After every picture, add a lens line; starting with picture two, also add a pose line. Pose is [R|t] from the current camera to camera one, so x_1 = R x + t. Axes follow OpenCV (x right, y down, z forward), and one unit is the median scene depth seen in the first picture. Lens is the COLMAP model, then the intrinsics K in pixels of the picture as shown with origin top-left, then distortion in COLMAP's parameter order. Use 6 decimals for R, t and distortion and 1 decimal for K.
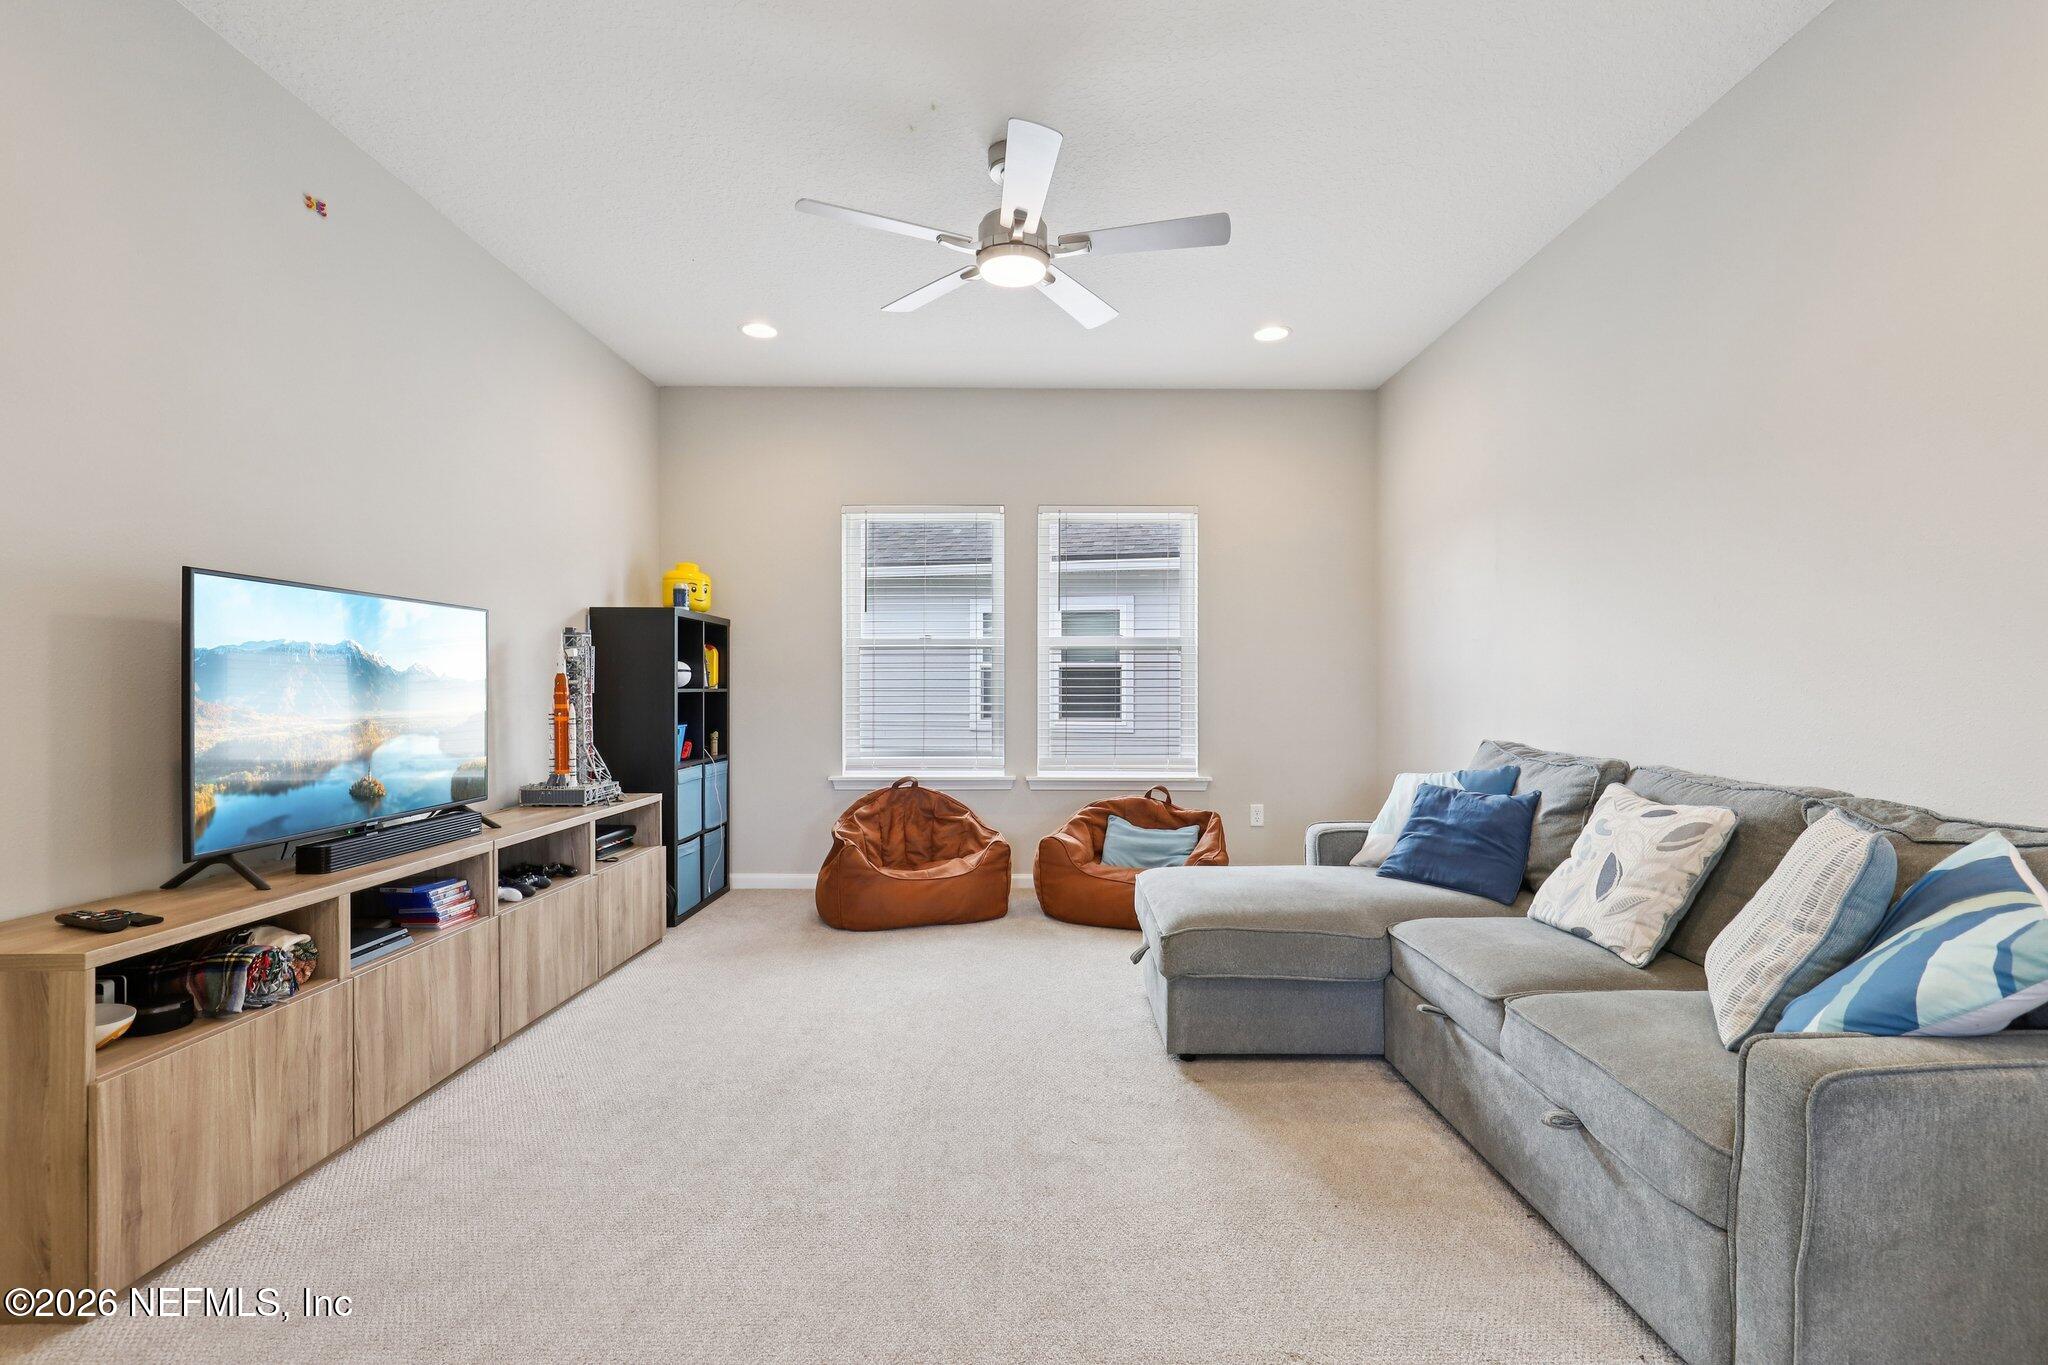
lens RADIAL K [[940.5, 0, 1042.5], [0, 940.5, 687.9], [0, 0, 1]] dist [-0.000007, 0.000036]
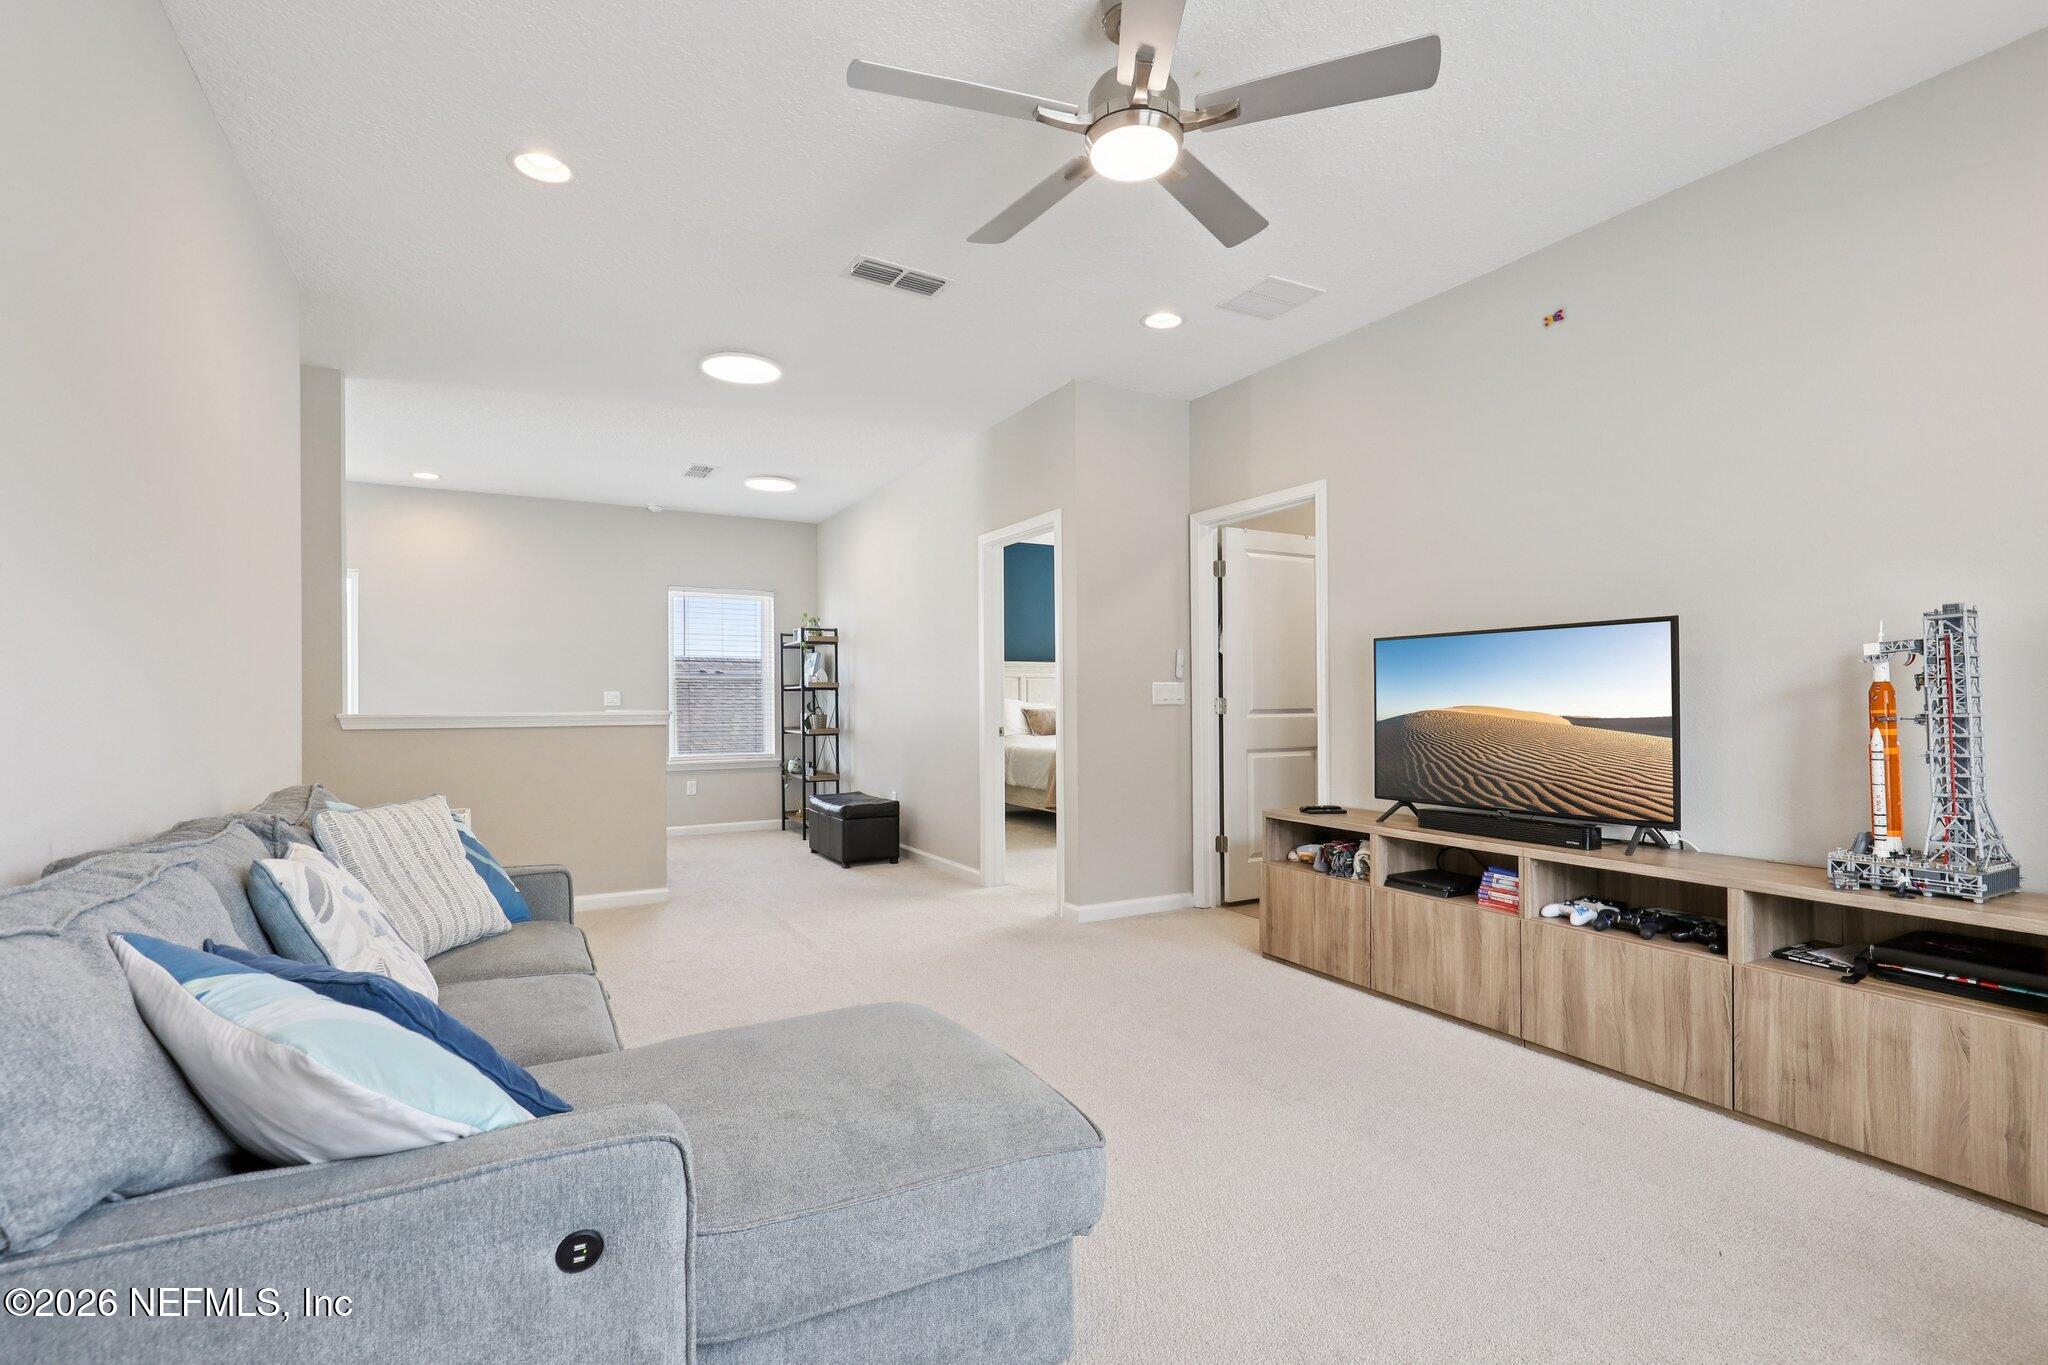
lens RADIAL K [[940.6, 0, 1025.5], [0, 940.6, 689.5], [0, 0, 1]] dist [-0.000384, -0.000029]
pose [[-0.881665, -0.001251, -0.471874, 0.381039], [0.004307, 0.999934, -0.010697, -0.007261], [0.471856, -0.011464, -0.881601, 1.537420]]
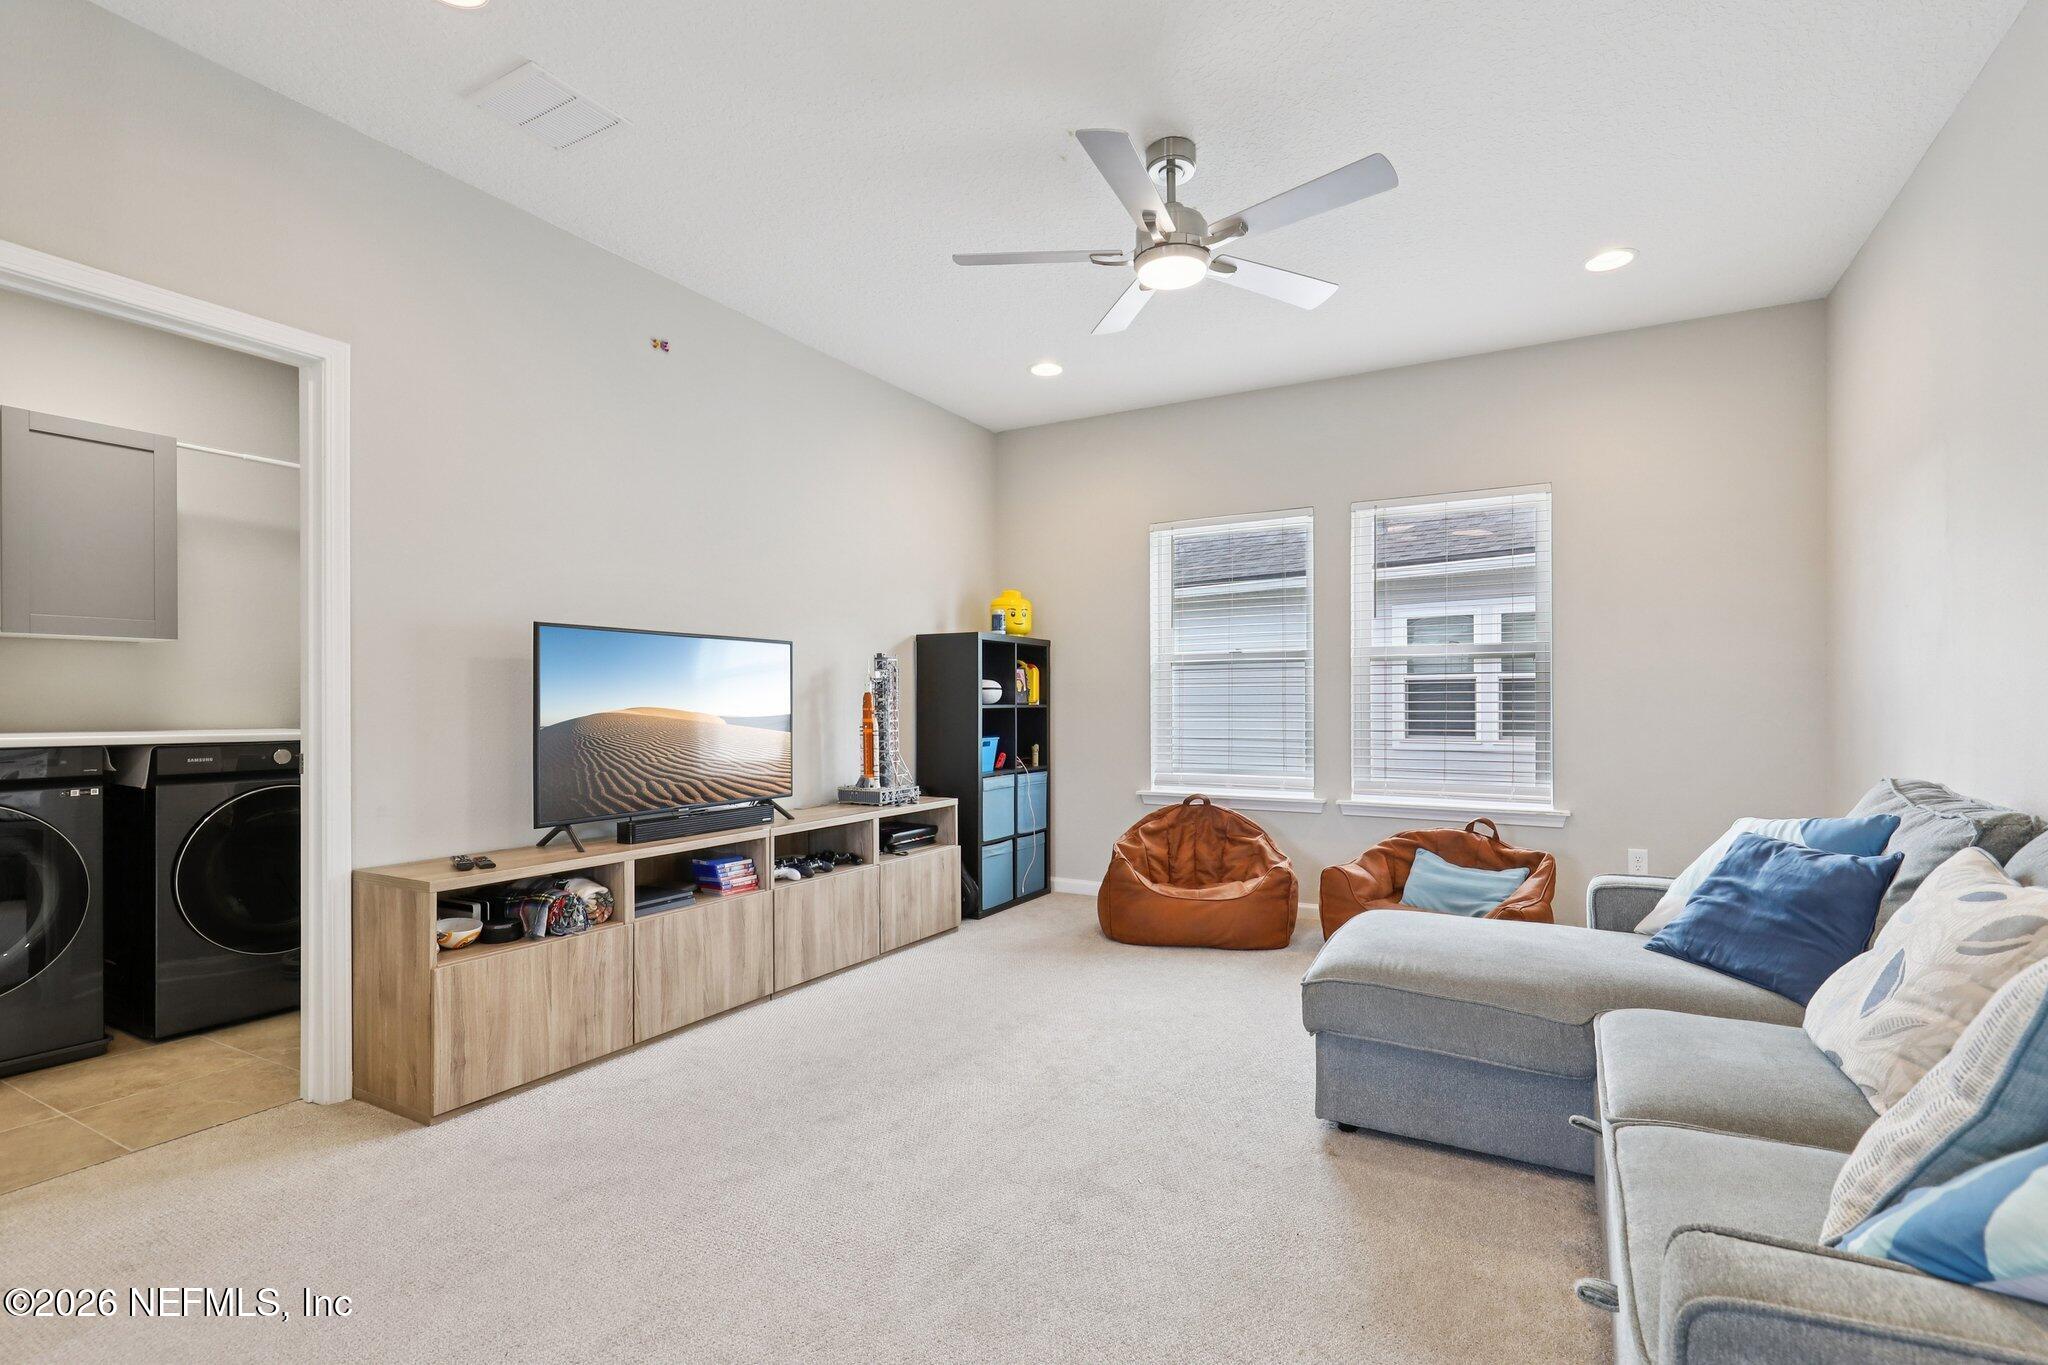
lens RADIAL K [[951.6, 0, 1037.3], [0, 951.6, 697.5], [0, 0, 1]] dist [-0.000401, -0.000633]
pose [[0.868913, -0.005353, -0.494935, 0.313081], [0.002765, 0.999978, -0.005961, -0.001596], [0.494957, 0.003812, 0.868909, 0.079803]]
